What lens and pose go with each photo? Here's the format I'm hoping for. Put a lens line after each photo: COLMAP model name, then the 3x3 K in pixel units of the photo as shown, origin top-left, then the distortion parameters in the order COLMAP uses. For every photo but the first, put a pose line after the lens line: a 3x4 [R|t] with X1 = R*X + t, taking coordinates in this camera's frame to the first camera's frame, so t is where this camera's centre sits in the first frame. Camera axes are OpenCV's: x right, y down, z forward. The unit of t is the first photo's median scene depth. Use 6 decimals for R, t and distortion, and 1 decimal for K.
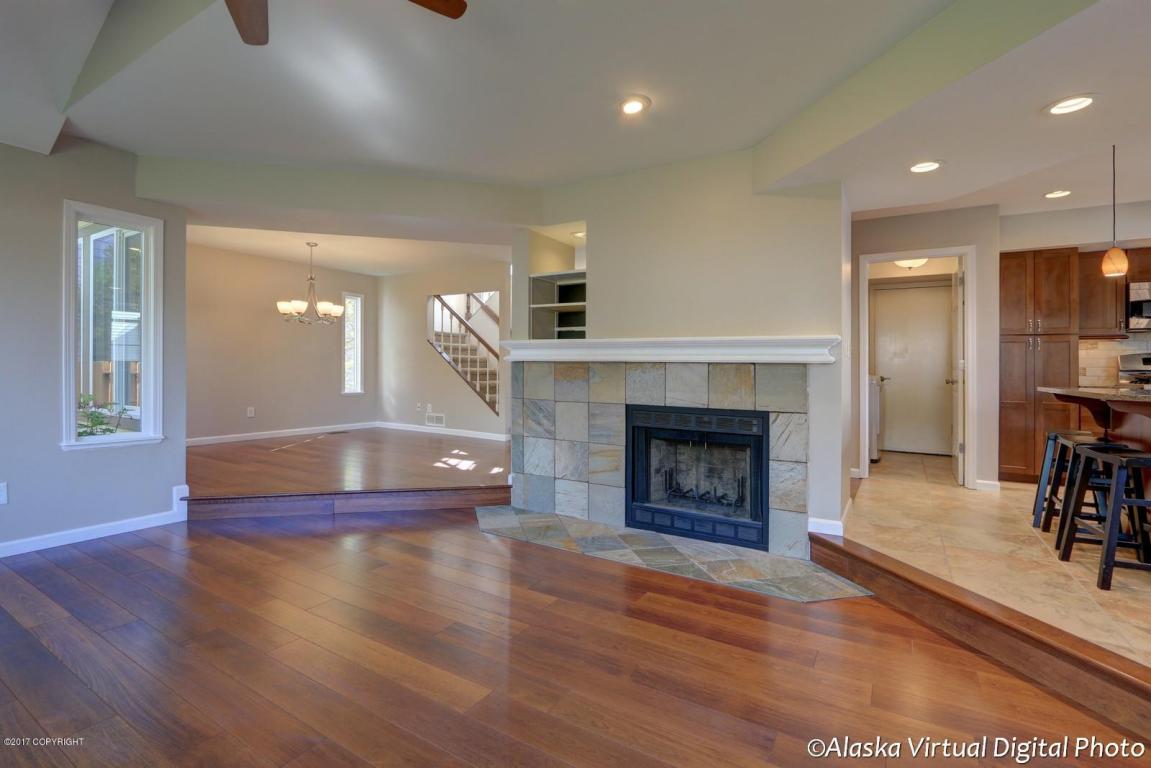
lens RADIAL K [[533.7, 0, 576.1], [0, 533.7, 367.1], [0, 0, 1]] dist [-0.013010, 0.000662]
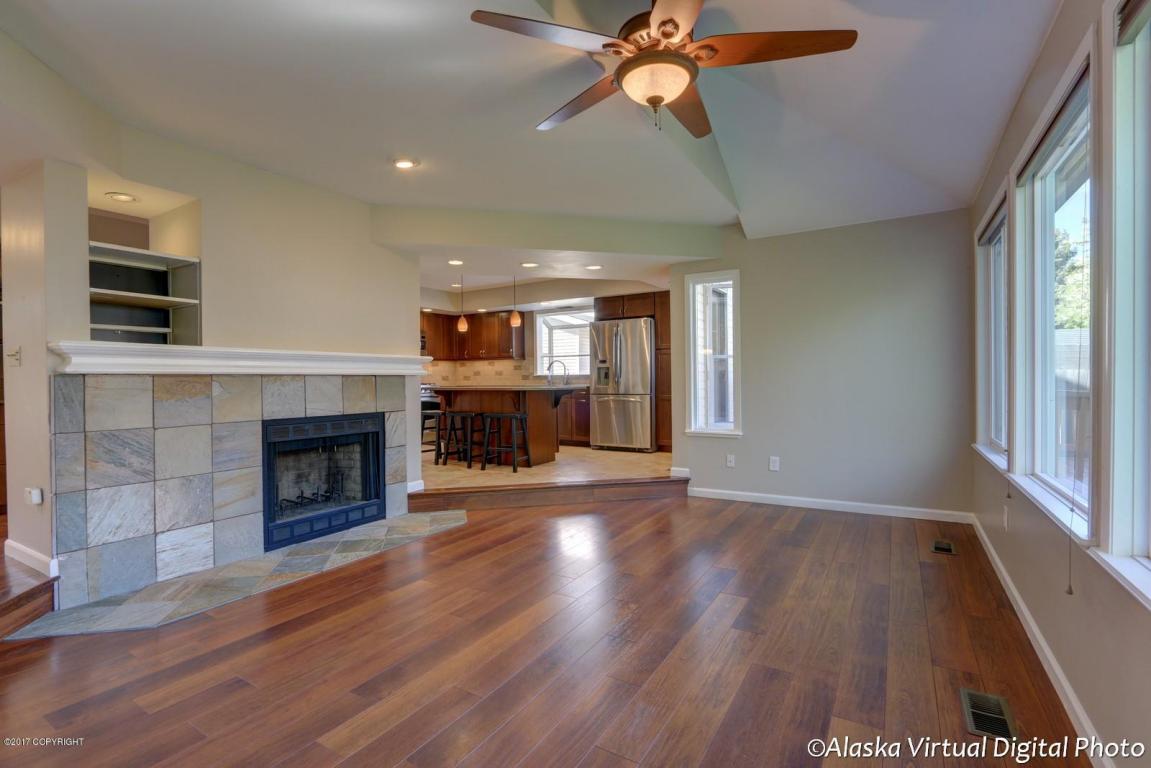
lens RADIAL K [[519.6, 0, 575.5], [0, 519.6, 384.0], [0, 0, 1]] dist [-0.016253, -0.000082]
pose [[0.005506, -0.022735, 0.999726, -0.789499], [0.007634, 0.999713, 0.022693, -0.009188], [-0.999956, 0.007507, 0.005678, 0.452313]]
